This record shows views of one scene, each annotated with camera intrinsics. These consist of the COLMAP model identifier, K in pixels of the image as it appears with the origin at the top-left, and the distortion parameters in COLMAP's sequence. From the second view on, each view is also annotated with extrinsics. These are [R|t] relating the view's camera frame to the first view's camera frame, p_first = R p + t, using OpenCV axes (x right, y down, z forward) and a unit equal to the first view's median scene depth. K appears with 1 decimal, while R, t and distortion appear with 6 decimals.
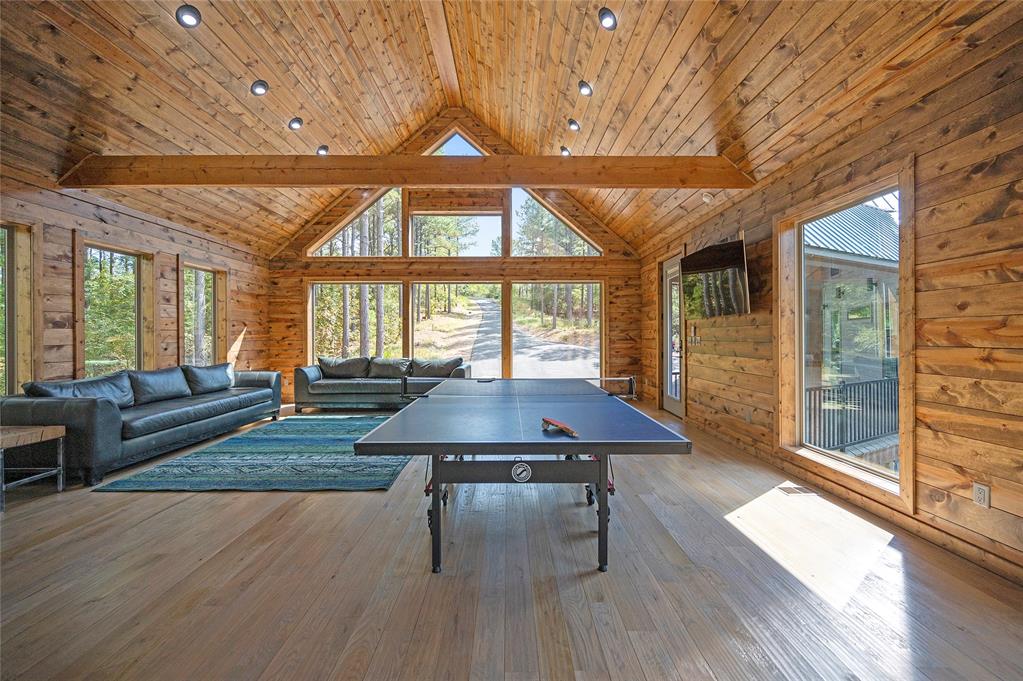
lens RADIAL K [[401.8, 0, 515.1], [0, 401.8, 337.5], [0, 0, 1]] dist [-0.010036, -0.000143]
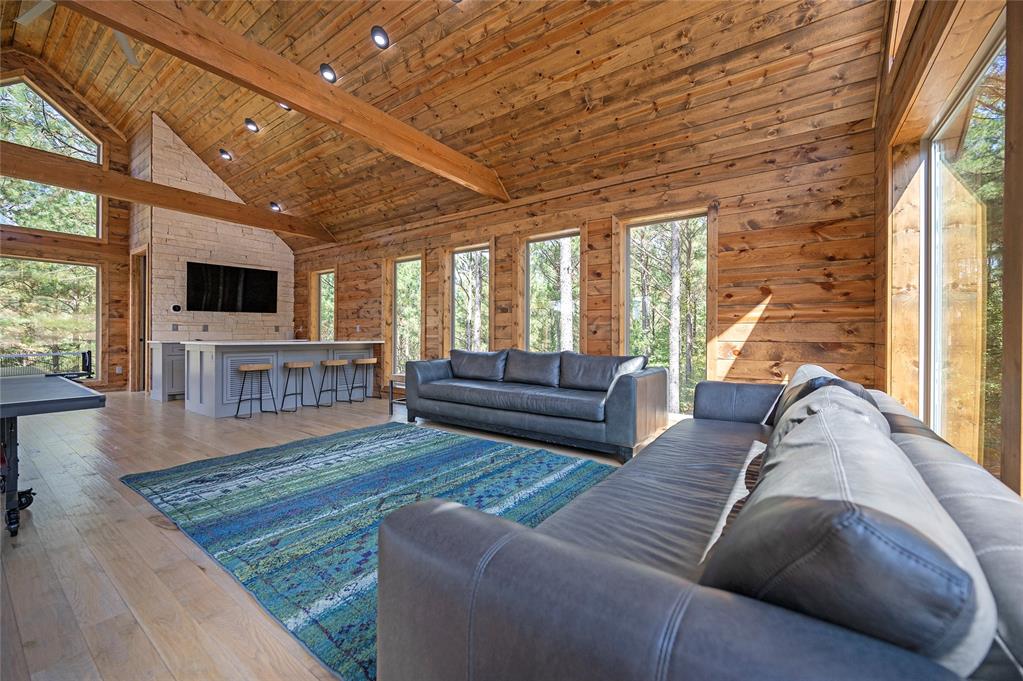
lens RADIAL K [[401.8, 0, 515.1], [0, 401.8, 337.5], [0, 0, 1]] dist [-0.010036, -0.000143]
pose [[-0.590561, 0.004779, -0.806979, -0.084420], [-0.006730, 0.999919, 0.010846, 0.034748], [0.806965, 0.011836, -0.590481, 1.474709]]
